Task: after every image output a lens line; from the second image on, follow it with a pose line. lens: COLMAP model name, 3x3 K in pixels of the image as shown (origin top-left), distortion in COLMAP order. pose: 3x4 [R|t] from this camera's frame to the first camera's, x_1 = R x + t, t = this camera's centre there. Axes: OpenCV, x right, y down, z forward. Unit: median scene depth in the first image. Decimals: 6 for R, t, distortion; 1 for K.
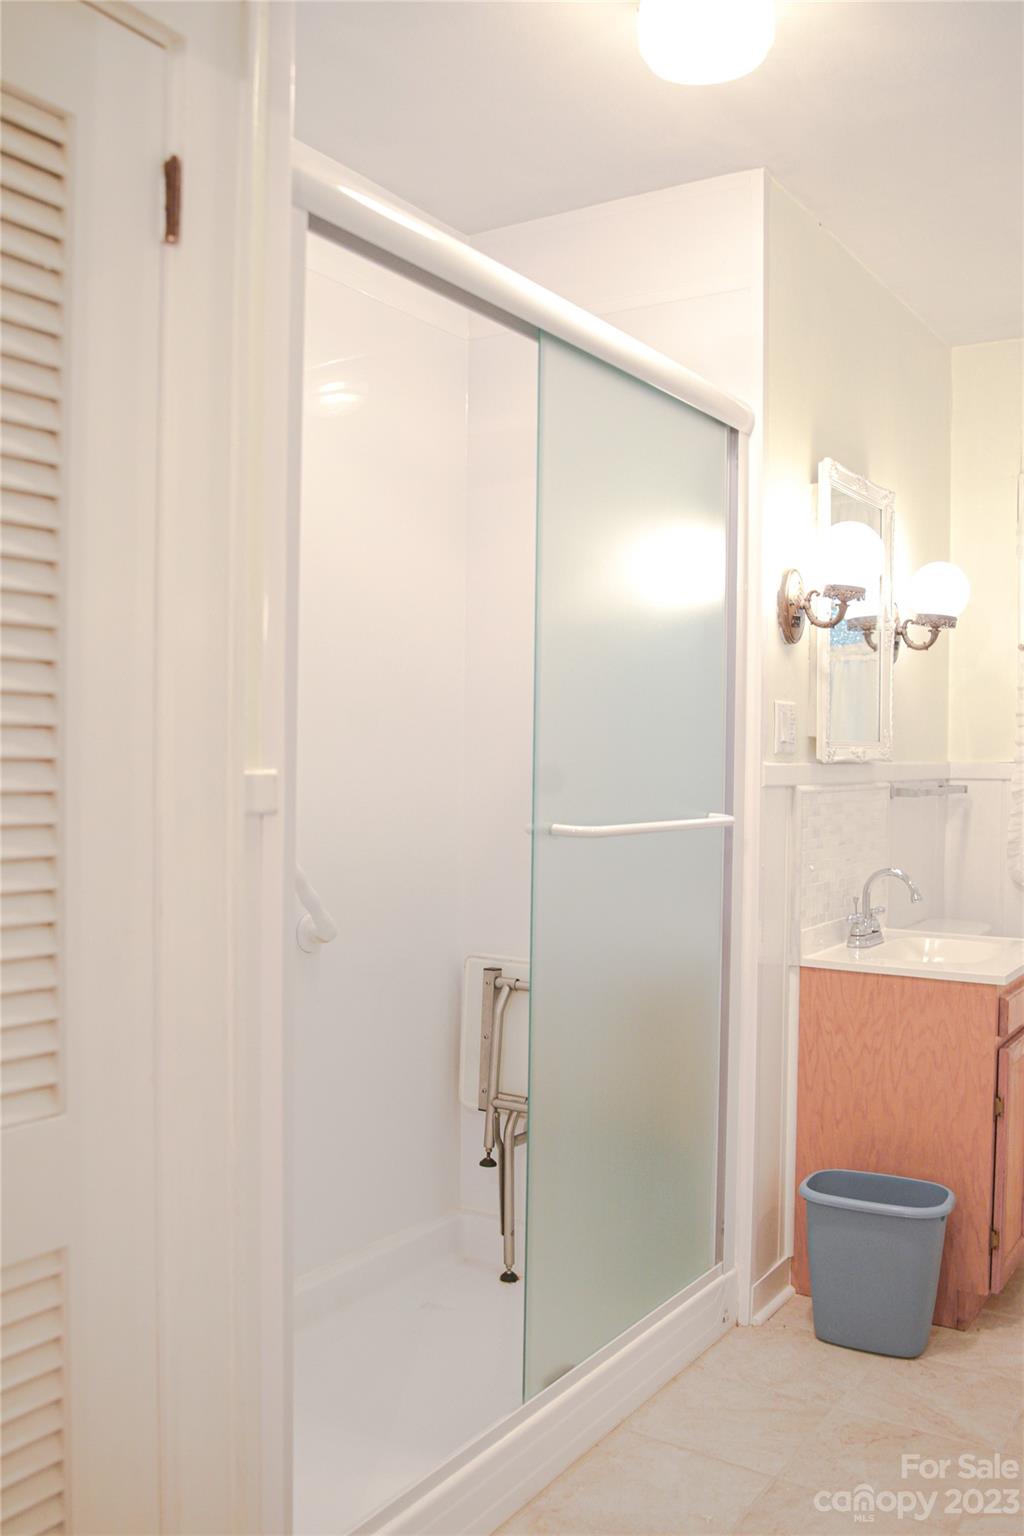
lens RADIAL K [[1374.6, 0, 514.2], [0, 1374.6, 767.5], [0, 0, 1]] dist [-0.112081, 0.094552]
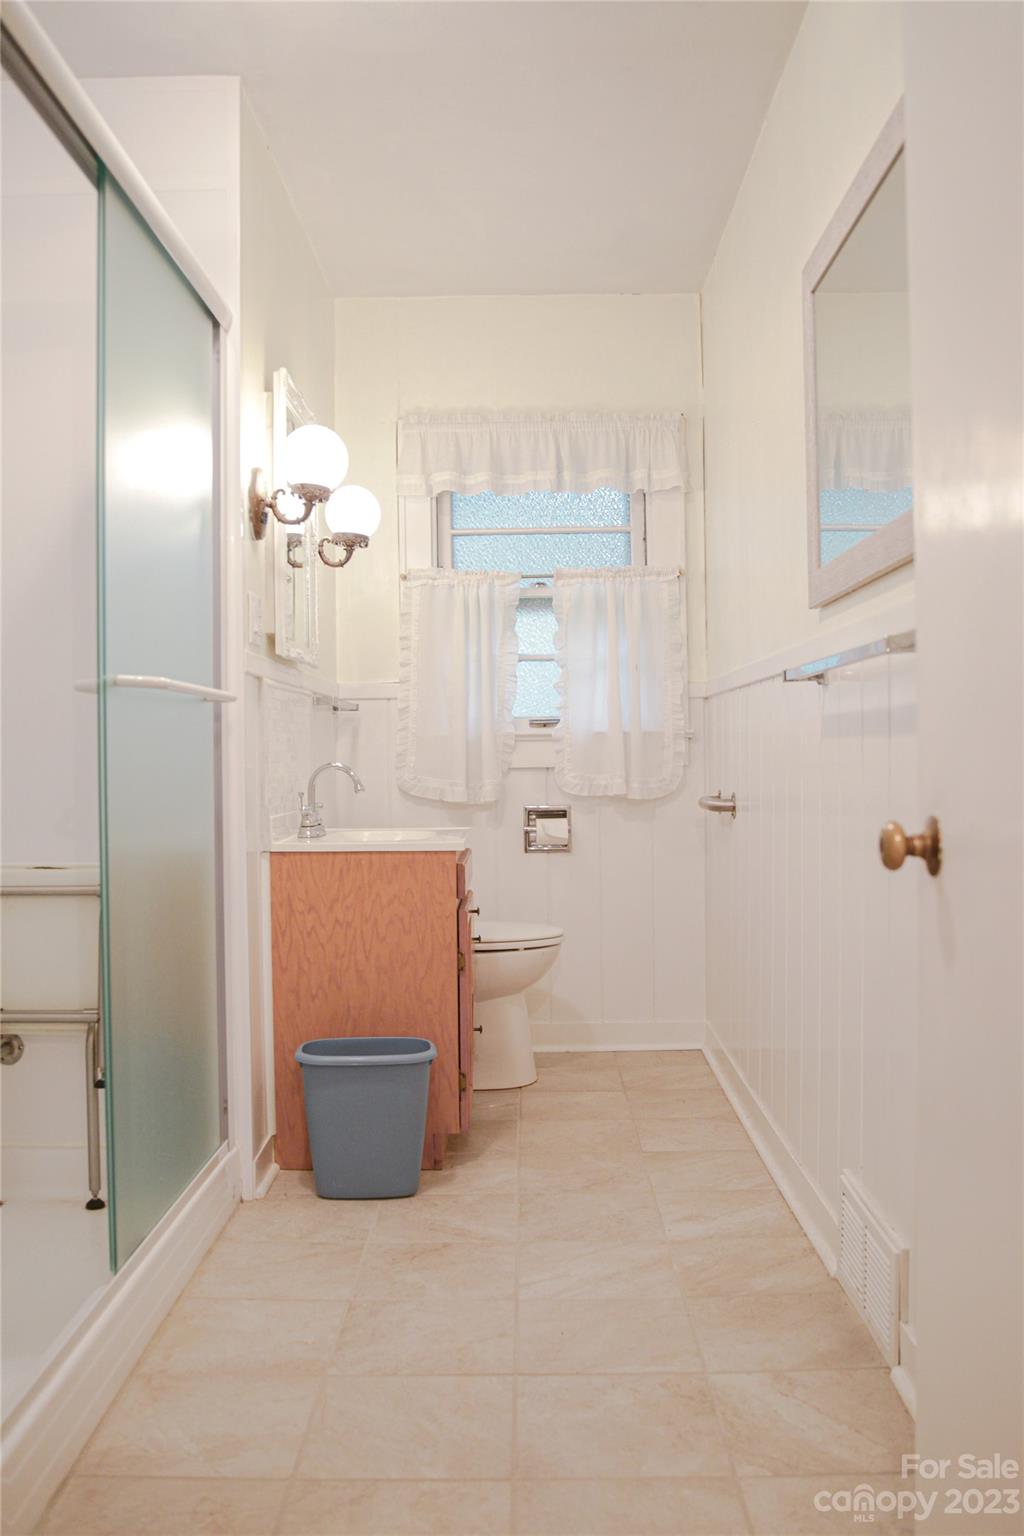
lens RADIAL K [[1374.6, 0, 525.4], [0, 1374.6, 765.7], [0, 0, 1]] dist [-0.112081, 0.094552]
pose [[0.843621, -0.025772, 0.536321, -0.189120], [0.027890, 0.999602, 0.004164, 0.083606], [-0.536215, 0.011446, 0.844004, 0.017361]]
